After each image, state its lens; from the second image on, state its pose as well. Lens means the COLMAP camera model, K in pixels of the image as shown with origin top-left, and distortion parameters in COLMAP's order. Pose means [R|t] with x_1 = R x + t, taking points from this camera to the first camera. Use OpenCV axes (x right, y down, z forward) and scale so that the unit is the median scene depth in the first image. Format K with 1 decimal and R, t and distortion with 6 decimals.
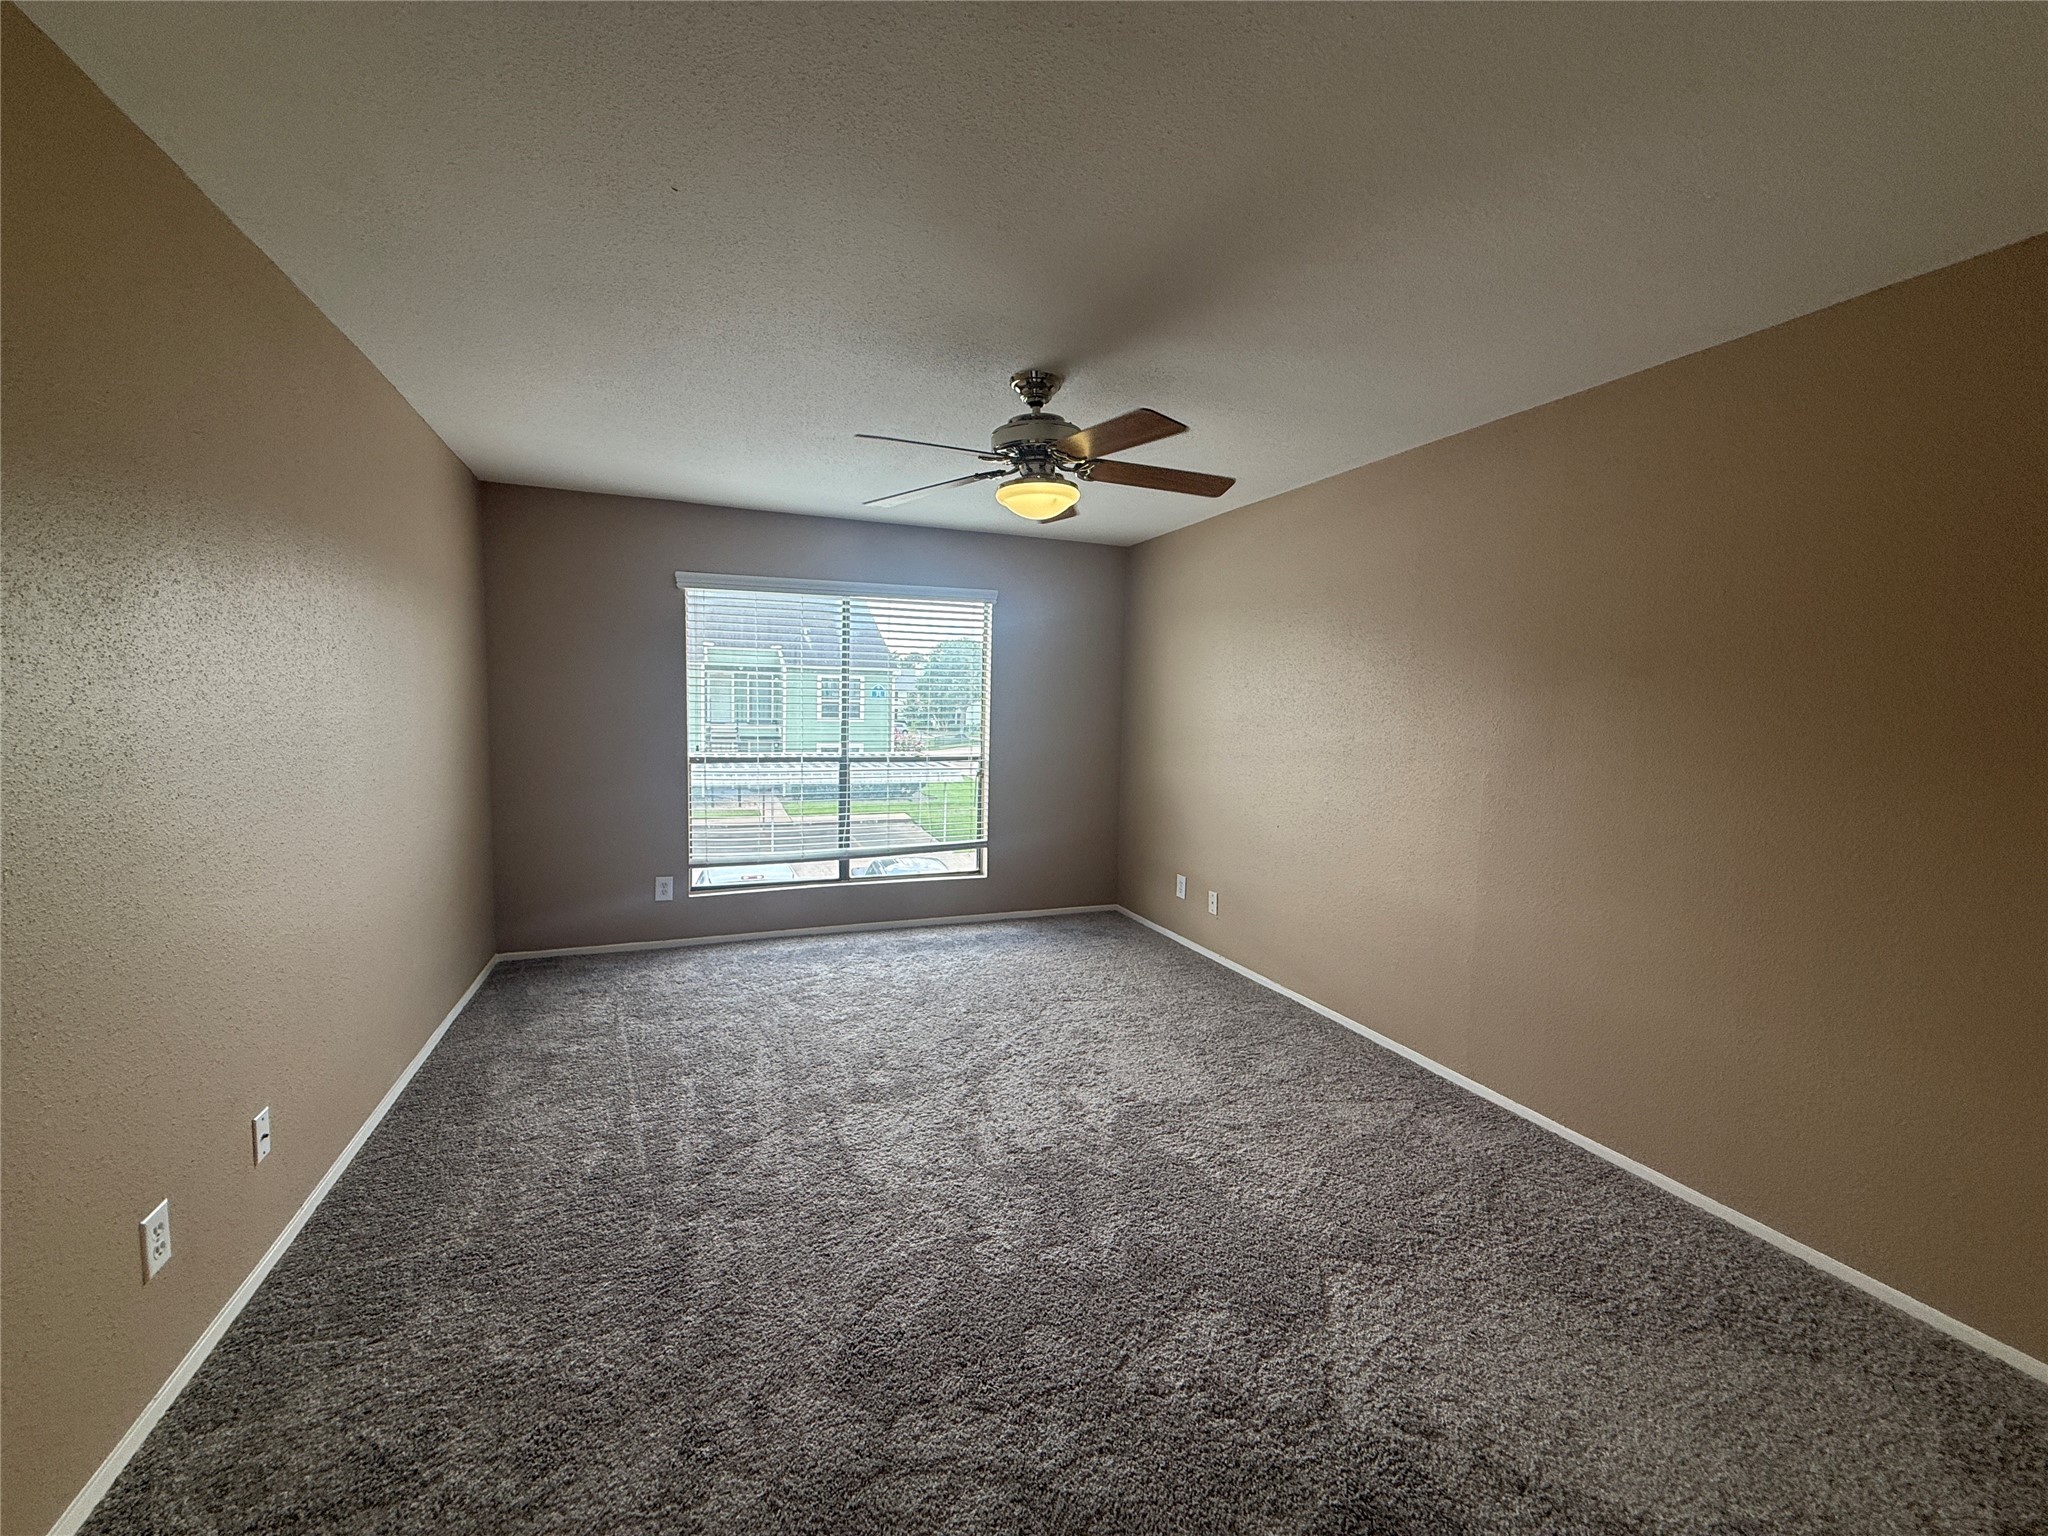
lens RADIAL K [[826.8, 0, 1024.0], [0, 826.8, 768.0], [0, 0, 1]] dist [-0.000203, 0.000001]
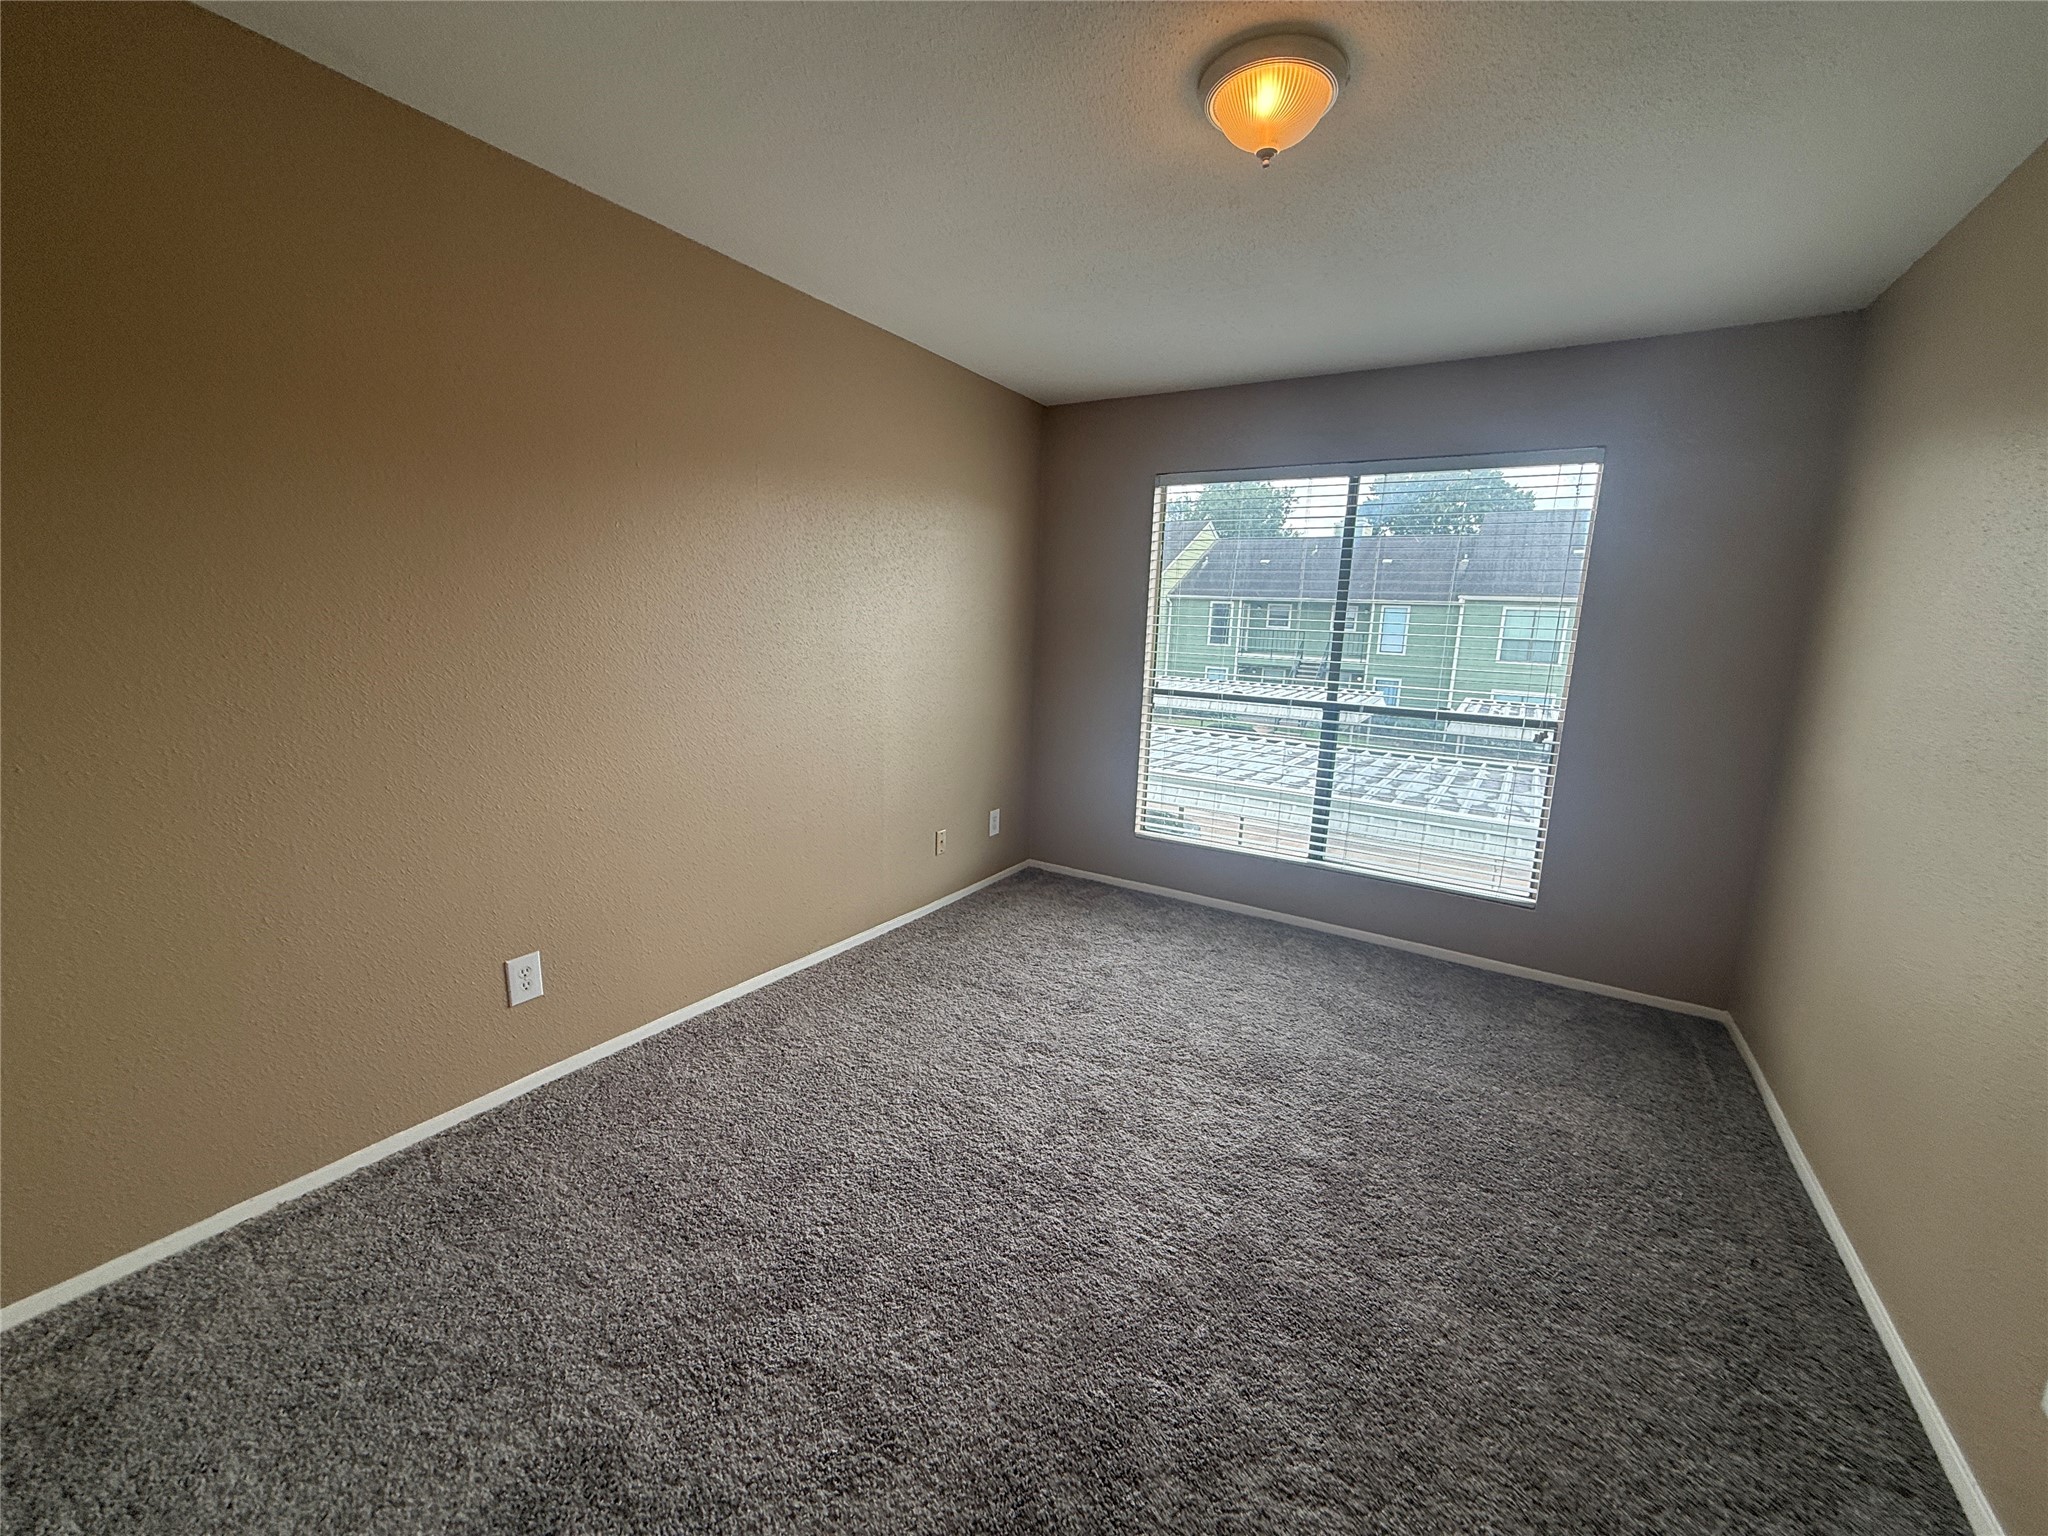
lens RADIAL K [[826.8, 0, 1024.0], [0, 826.8, 768.0], [0, 0, 1]] dist [-0.000203, 0.000001]
pose [[0.570734, 0.135128, -0.809941, 0.234893], [-0.090171, 0.990715, 0.101748, -0.005467], [0.816169, 0.014962, 0.577619, 0.374005]]
